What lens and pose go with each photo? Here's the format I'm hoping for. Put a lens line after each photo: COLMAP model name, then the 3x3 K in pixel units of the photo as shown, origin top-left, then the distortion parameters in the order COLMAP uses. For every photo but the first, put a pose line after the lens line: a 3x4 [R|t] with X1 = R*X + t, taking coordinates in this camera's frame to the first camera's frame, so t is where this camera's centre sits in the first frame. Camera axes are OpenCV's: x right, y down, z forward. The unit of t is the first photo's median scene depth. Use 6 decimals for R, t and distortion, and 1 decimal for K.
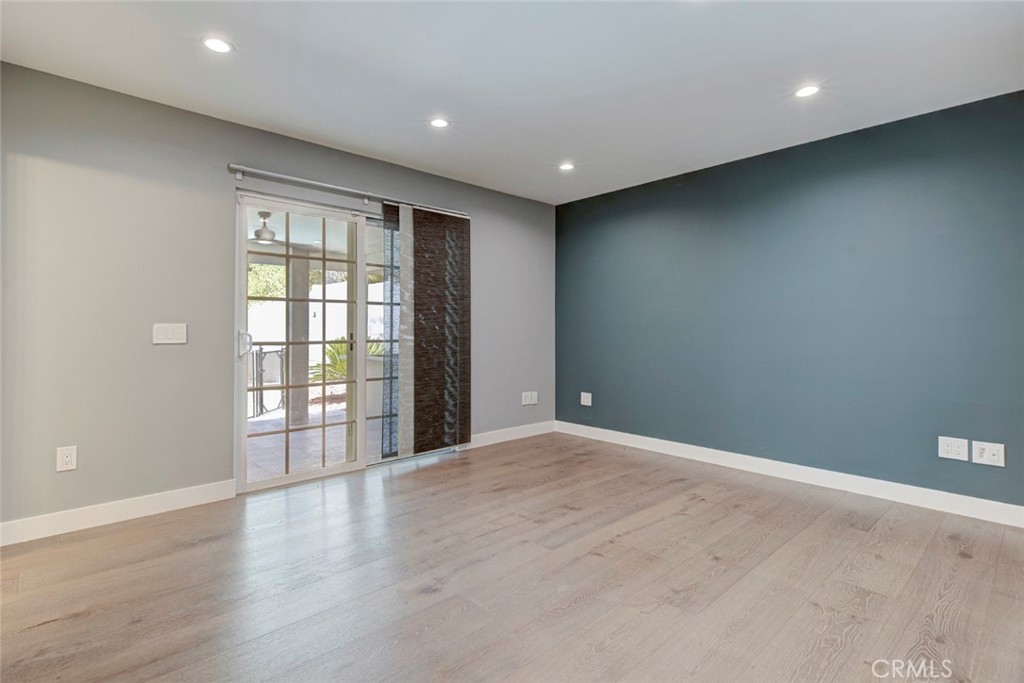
lens RADIAL K [[473.1, 0, 512.0], [0, 473.1, 335.6], [0, 0, 1]] dist [-0.006276, -0.000090]
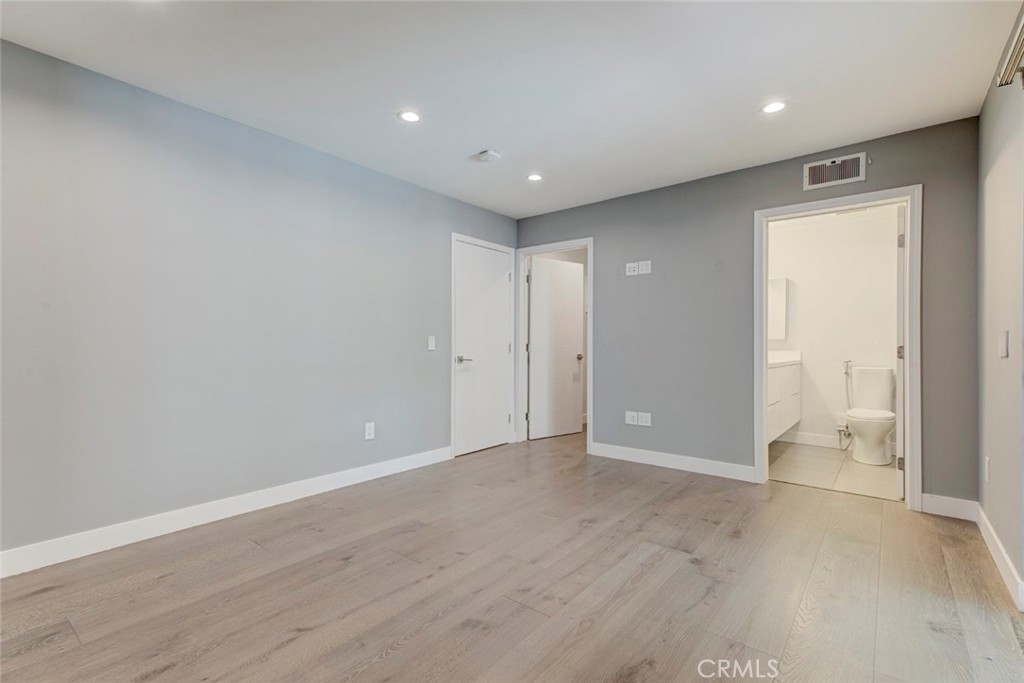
lens RADIAL K [[473.1, 0, 512.0], [0, 473.1, 335.6], [0, 0, 1]] dist [-0.006276, -0.000090]
pose [[-0.991355, -0.004783, -0.131122, 0.191563], [-0.003323, 0.999930, -0.011352, -0.007657], [0.131167, -0.010818, -0.991301, 1.882002]]
